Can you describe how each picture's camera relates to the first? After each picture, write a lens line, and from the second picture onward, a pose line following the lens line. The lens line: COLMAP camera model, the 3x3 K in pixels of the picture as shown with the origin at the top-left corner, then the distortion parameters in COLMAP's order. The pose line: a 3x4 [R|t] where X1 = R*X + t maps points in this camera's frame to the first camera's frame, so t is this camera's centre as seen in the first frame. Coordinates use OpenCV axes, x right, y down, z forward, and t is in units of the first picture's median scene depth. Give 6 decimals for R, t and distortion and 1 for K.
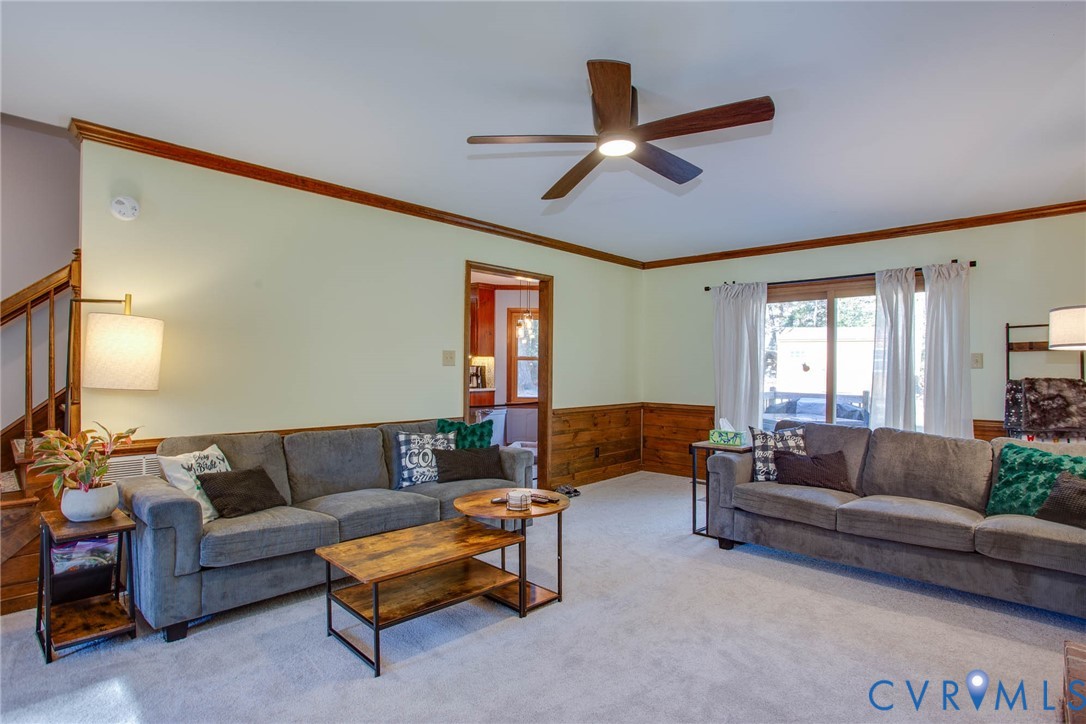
lens RADIAL K [[547.4, 0, 542.1], [0, 547.4, 363.4], [0, 0, 1]] dist [-0.049715, 0.004274]
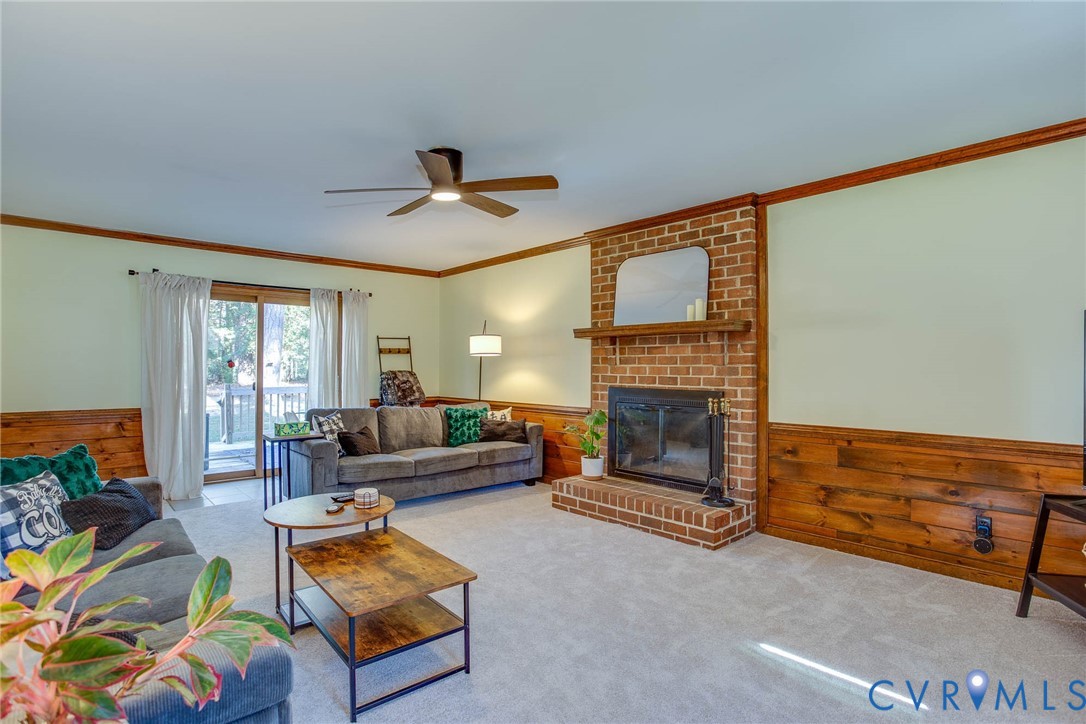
lens RADIAL K [[547.4, 0, 542.2], [0, 547.4, 355.8], [0, 0, 1]] dist [-0.049715, 0.004274]
pose [[0.065650, 0.013949, 0.997745, -0.743476], [-0.008396, 0.999875, -0.013426, 0.000820], [-0.997807, -0.007496, 0.065758, 0.450482]]
